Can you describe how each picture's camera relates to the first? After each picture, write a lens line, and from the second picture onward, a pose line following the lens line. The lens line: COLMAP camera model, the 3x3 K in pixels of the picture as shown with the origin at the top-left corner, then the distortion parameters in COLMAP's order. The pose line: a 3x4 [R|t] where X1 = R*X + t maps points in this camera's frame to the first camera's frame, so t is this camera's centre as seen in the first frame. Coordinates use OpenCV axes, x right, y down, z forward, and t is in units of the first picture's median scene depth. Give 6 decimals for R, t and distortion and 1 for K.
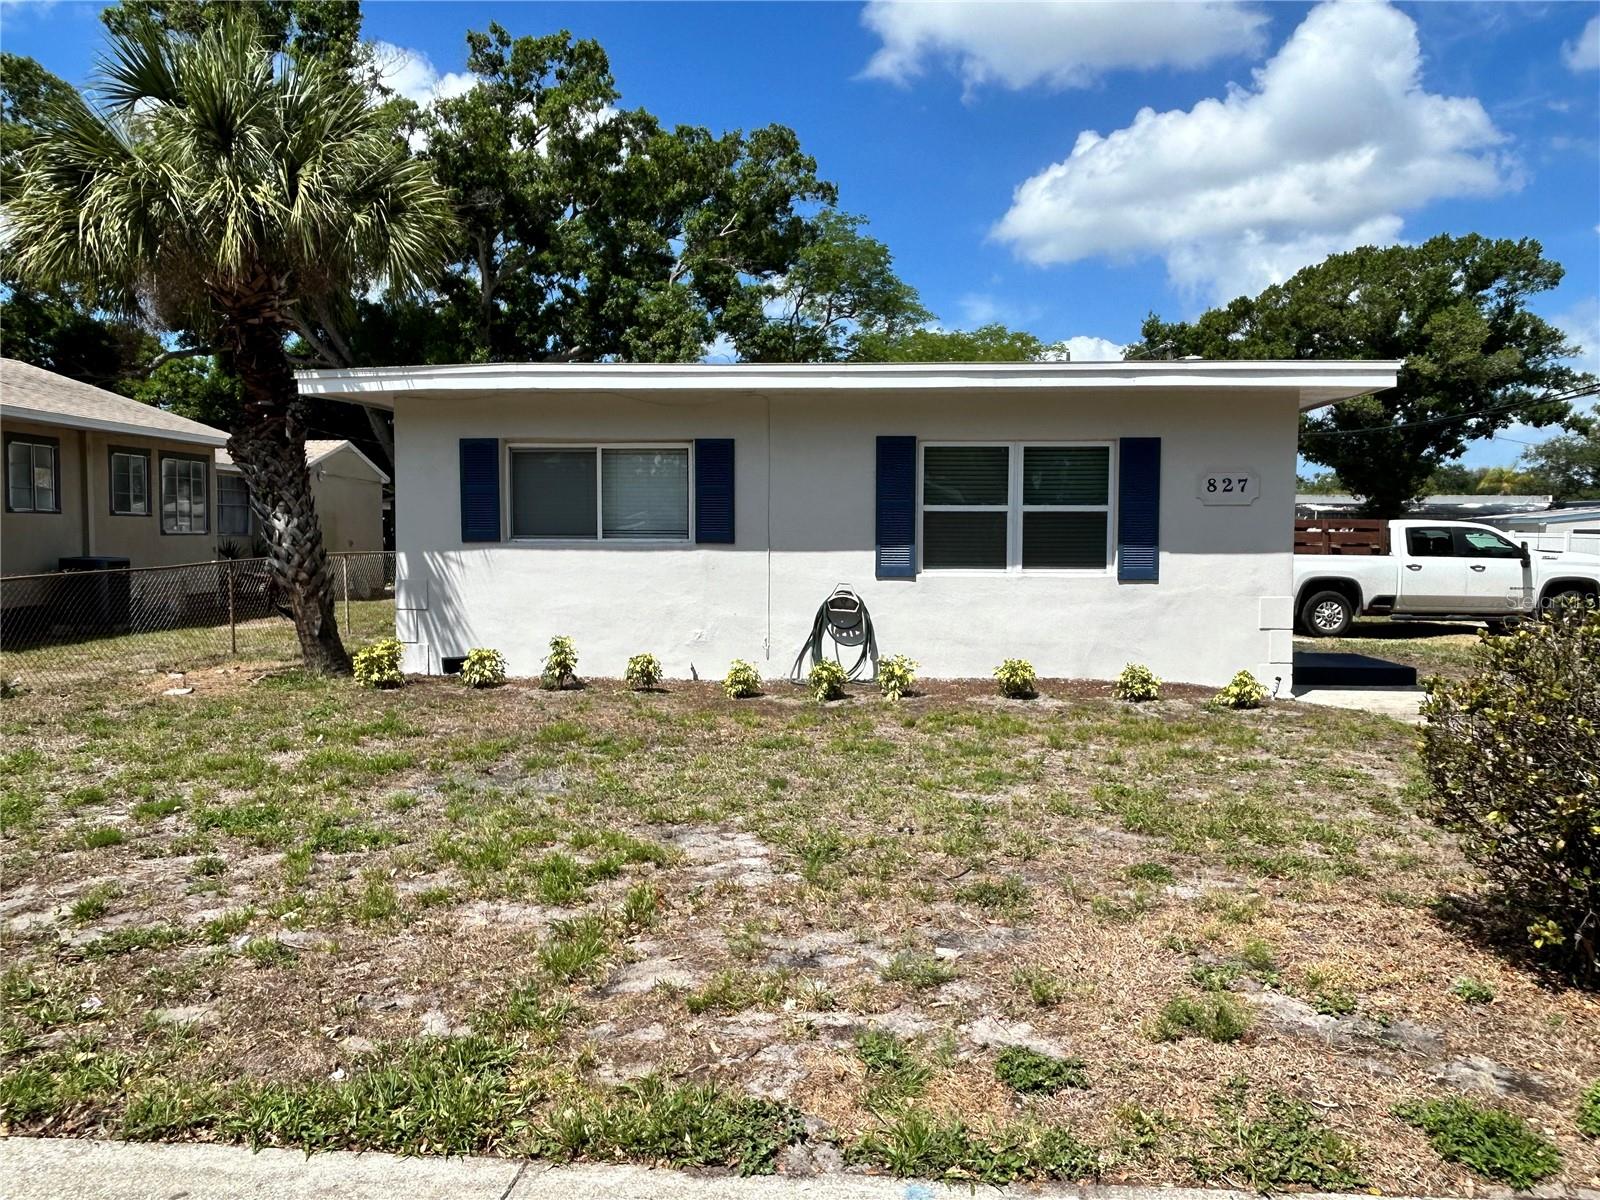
lens RADIAL K [[1155.1, 0, 800.0], [0, 1155.1, 600.0], [0, 0, 1]] dist [-0.004865, -0.000538]
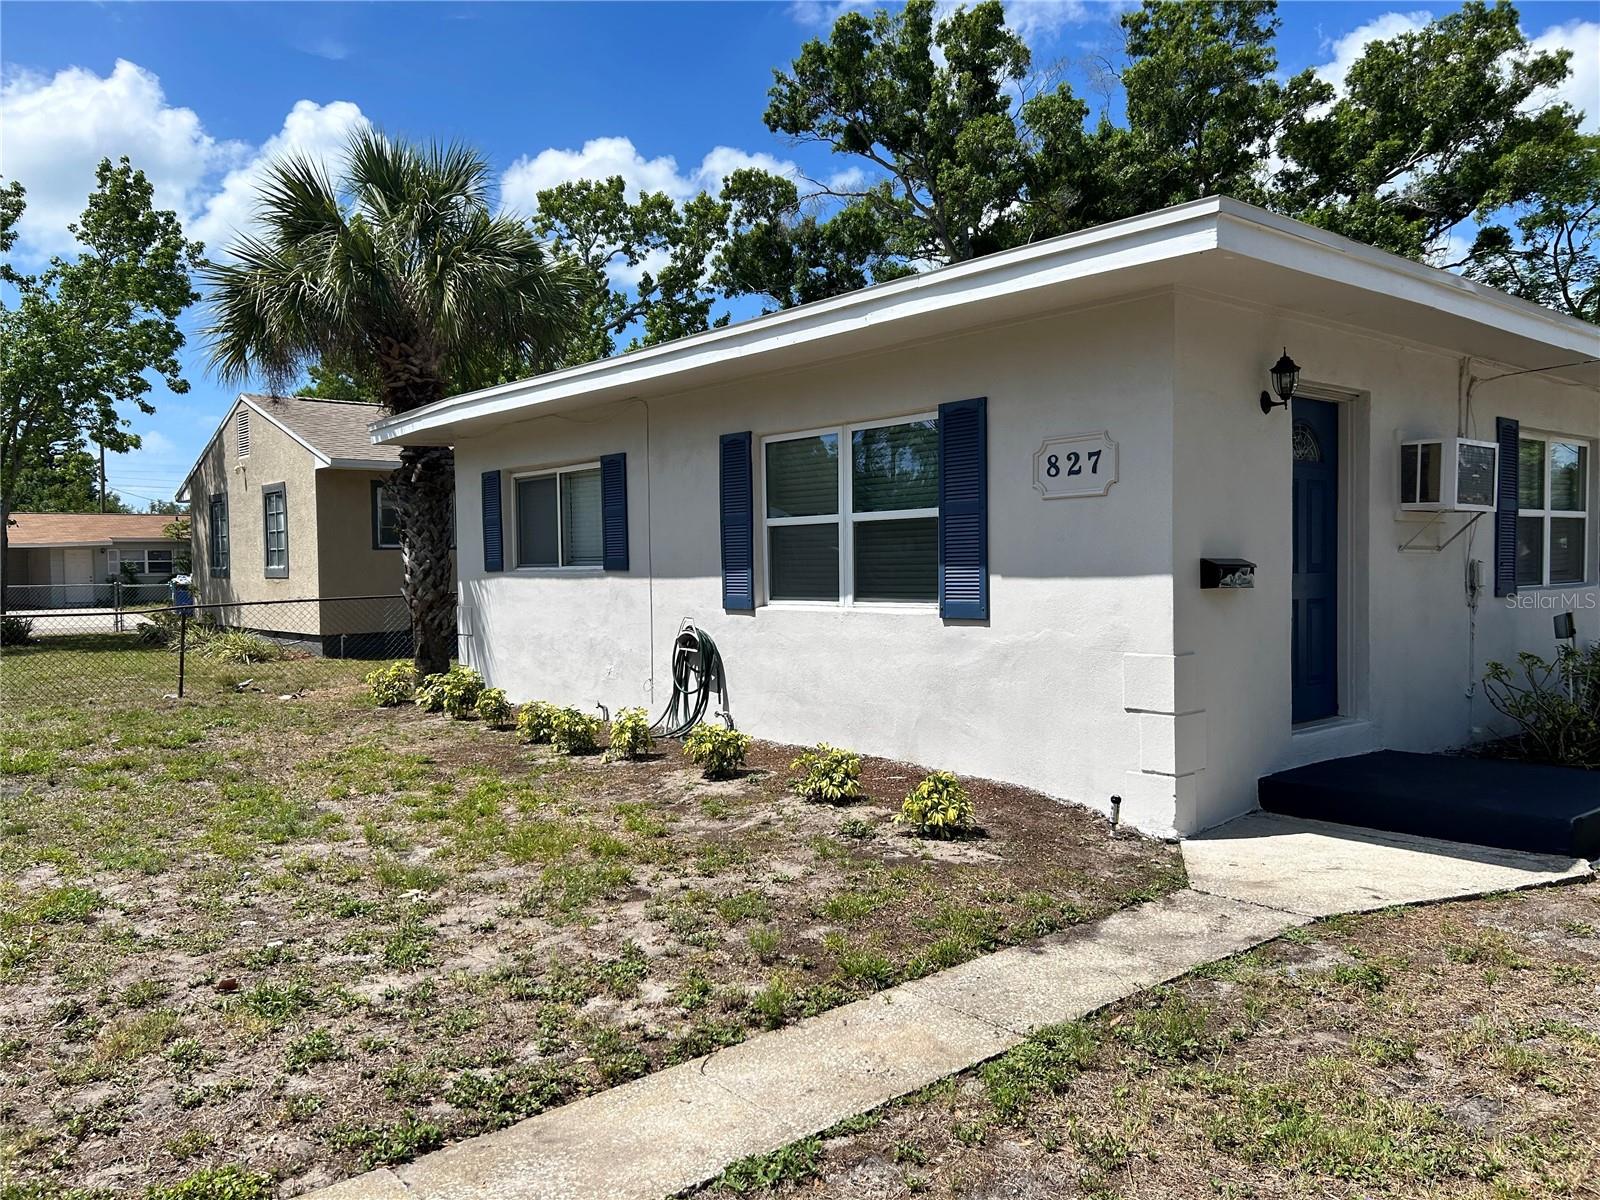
lens RADIAL K [[1205.8, 0, 798.9], [0, 1205.8, 602.5], [0, 0, 1]] dist [0.056388, -0.084126]
pose [[0.689367, 0.009261, -0.724353, 0.712270], [-0.026156, 0.999584, -0.012112, -0.016082], [0.723940, 0.027296, 0.689323, 0.457436]]
